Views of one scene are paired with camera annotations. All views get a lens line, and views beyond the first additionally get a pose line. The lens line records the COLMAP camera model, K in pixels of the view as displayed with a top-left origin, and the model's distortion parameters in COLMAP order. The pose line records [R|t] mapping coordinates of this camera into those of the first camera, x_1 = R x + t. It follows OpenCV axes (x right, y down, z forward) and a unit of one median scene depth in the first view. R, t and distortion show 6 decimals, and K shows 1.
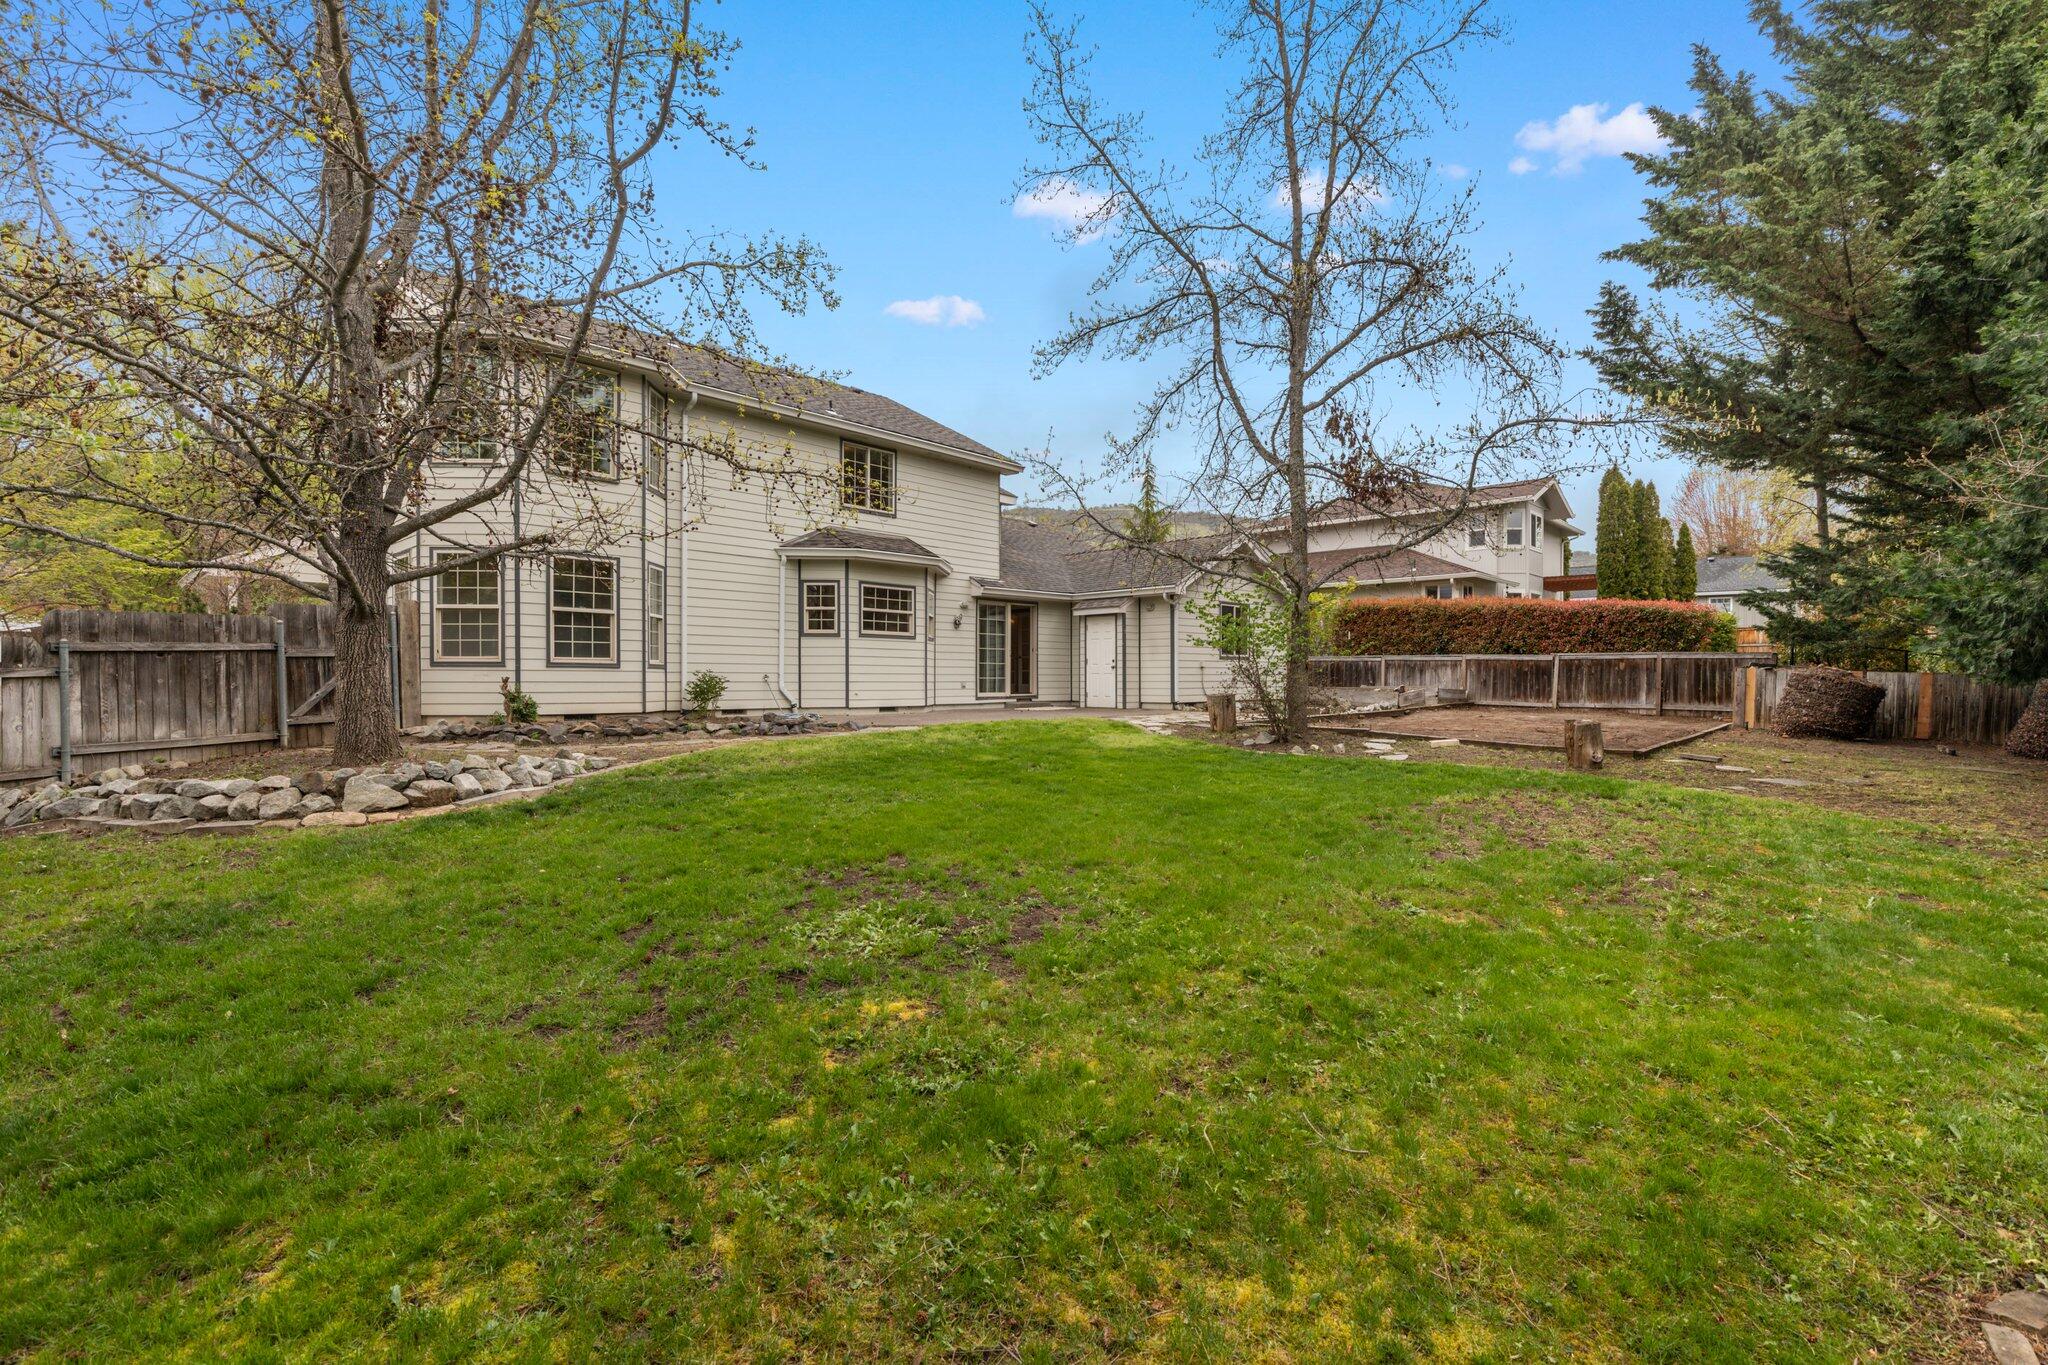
lens RADIAL K [[915.7, 0, 1019.3], [0, 915.7, 679.6], [0, 0, 1]] dist [0.004428, 0.000690]
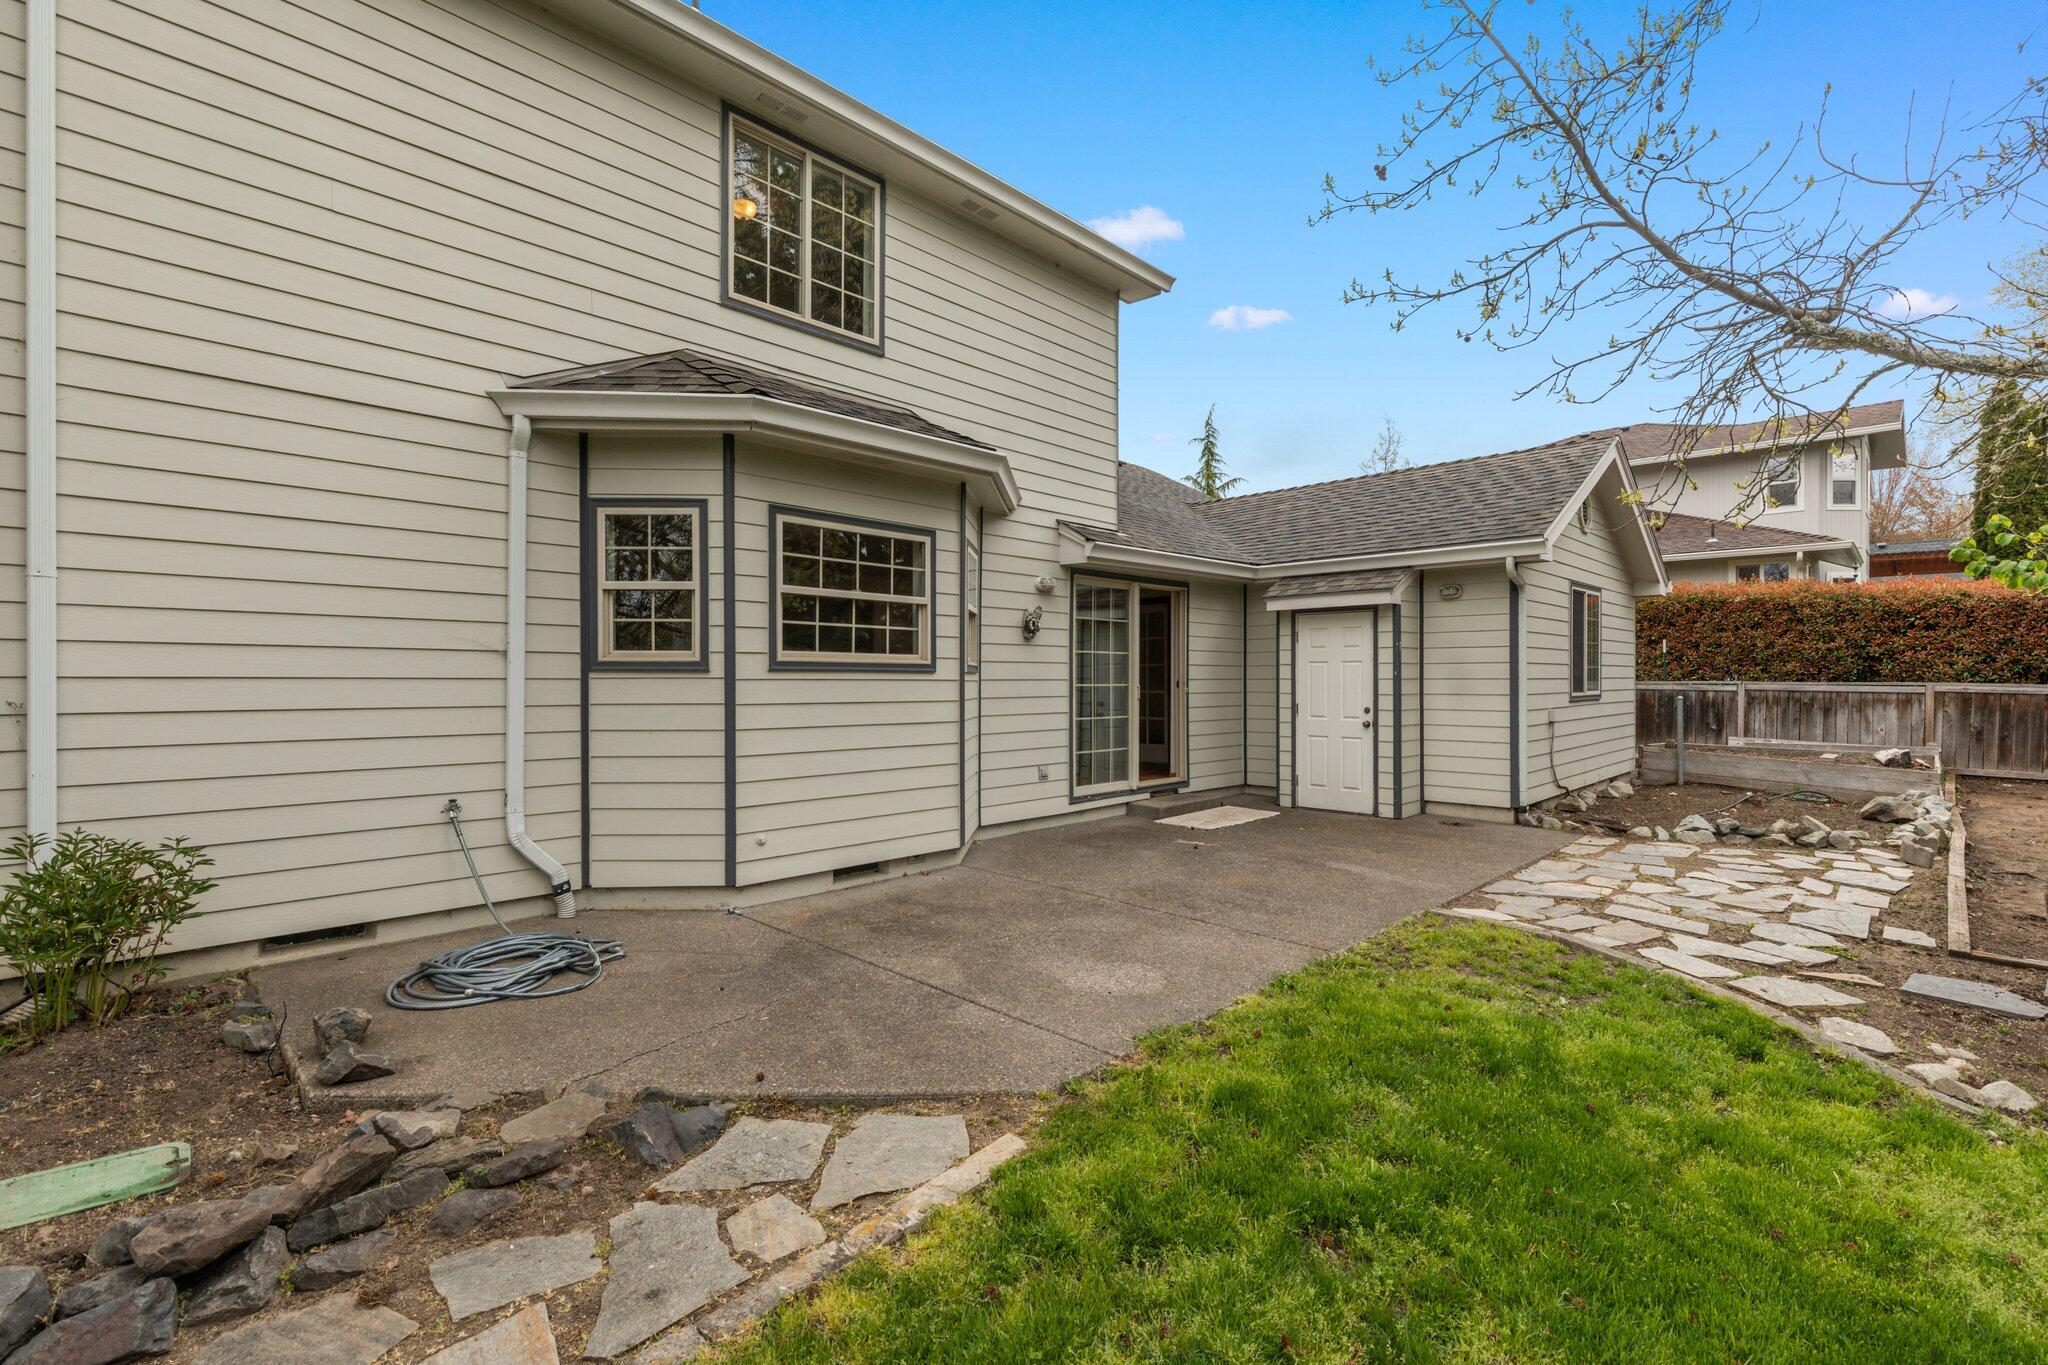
lens RADIAL K [[915.7, 0, 1039.2], [0, 915.7, 685.1], [0, 0, 1]] dist [0.004428, 0.000690]
pose [[0.999832, -0.001799, 0.018227, -0.070840], [0.001675, 0.999976, 0.006777, -0.037666], [-0.018239, -0.006745, 0.999811, 0.571211]]
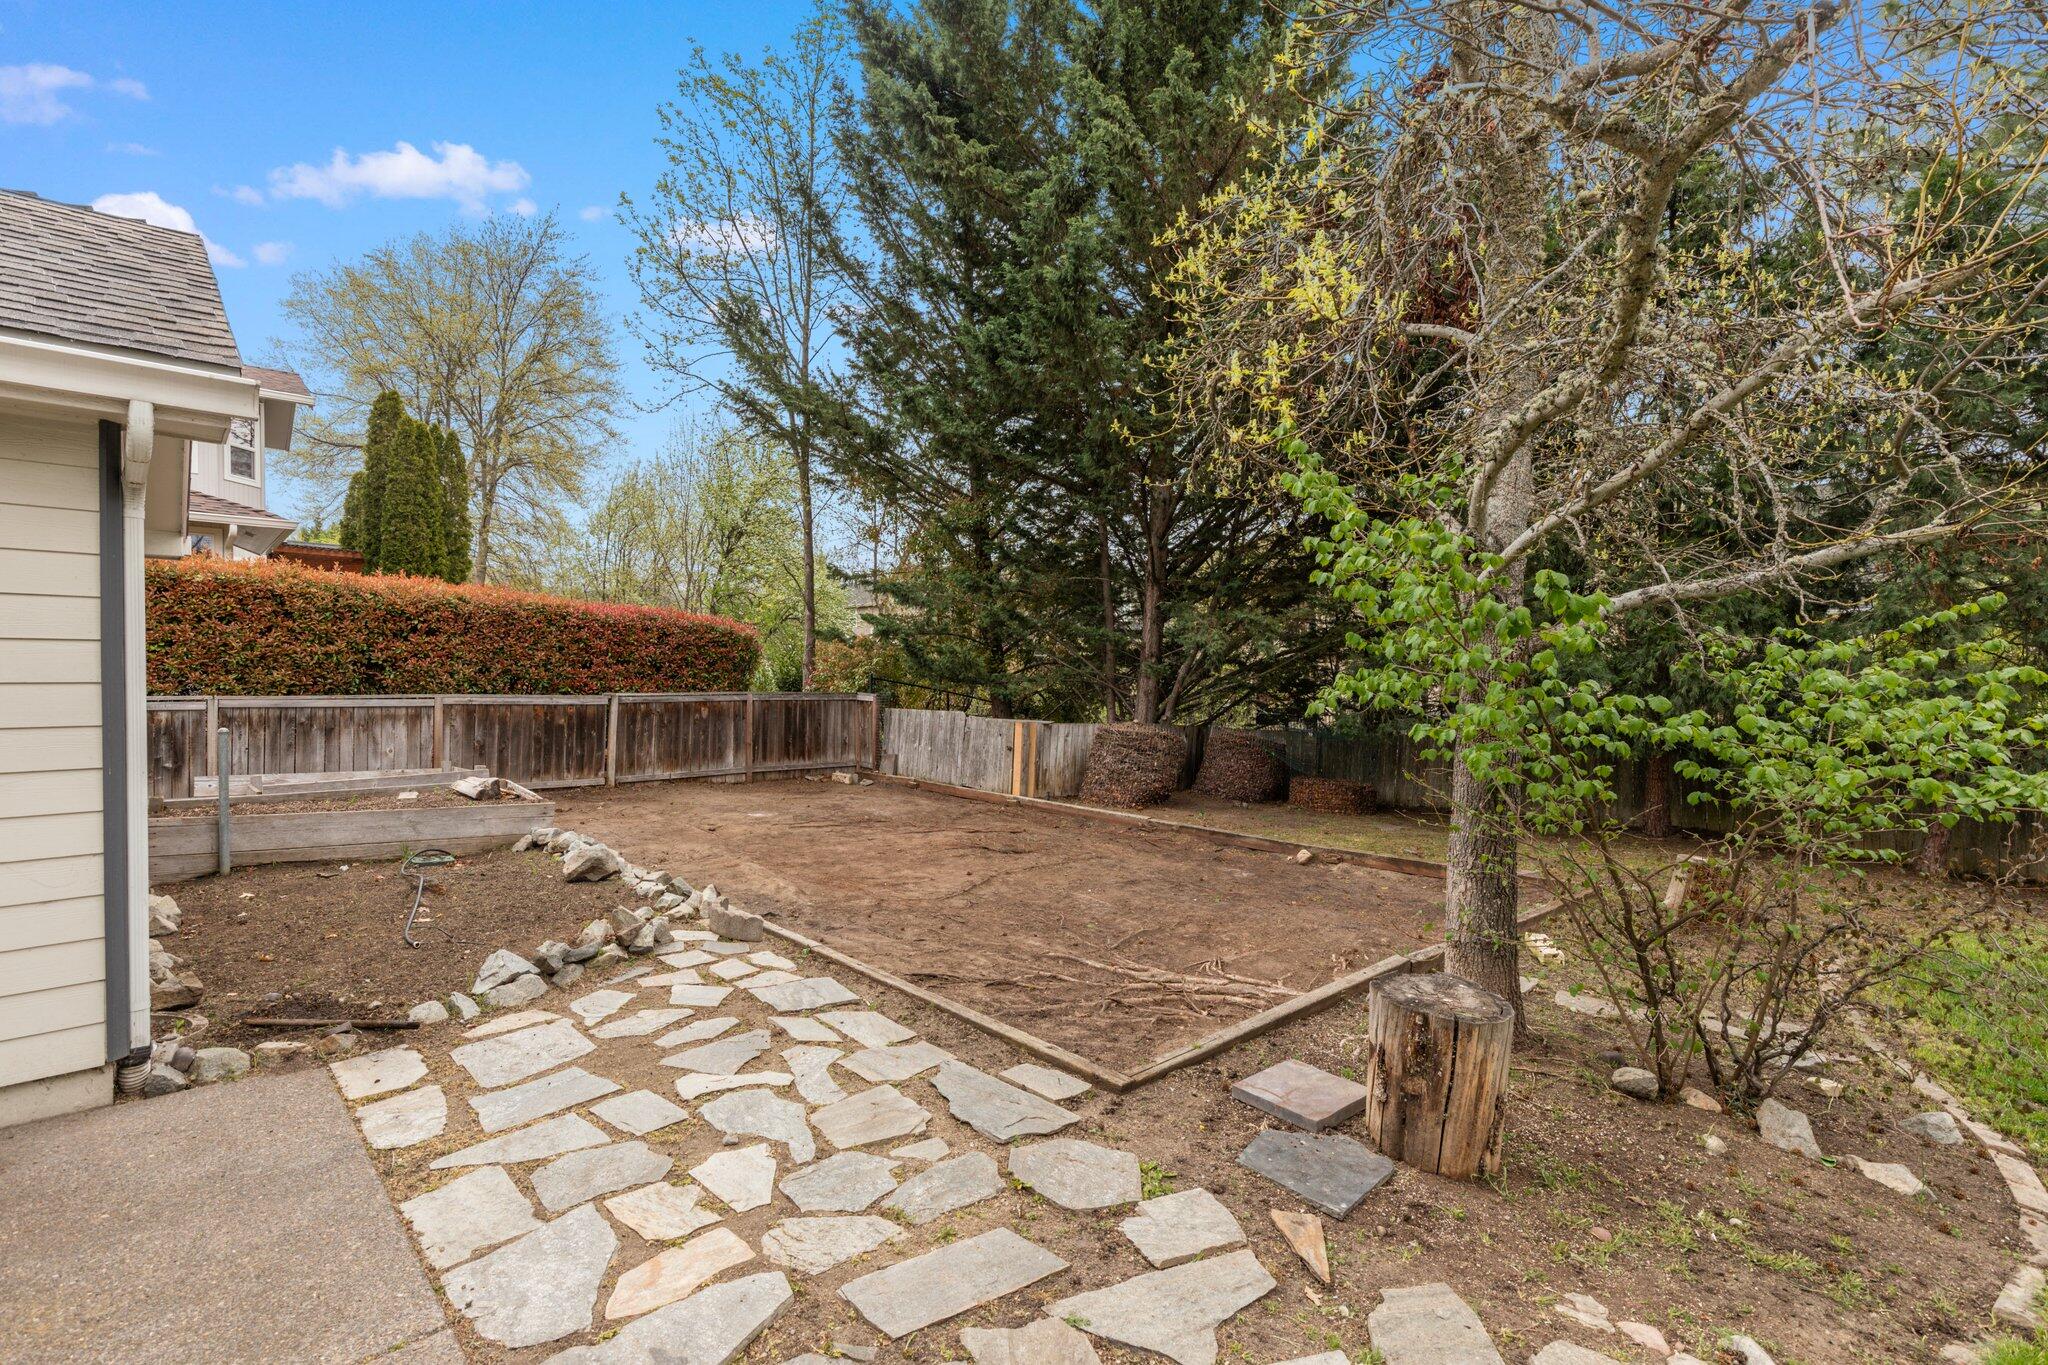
lens RADIAL K [[915.7, 0, 1034.0], [0, 915.7, 678.6], [0, 0, 1]] dist [0.004428, 0.000690]
pose [[0.011288, -0.005753, 0.999920, -0.002321], [0.000902, 0.999983, 0.005743, -0.047372], [-0.999936, 0.000837, 0.011293, 0.839405]]
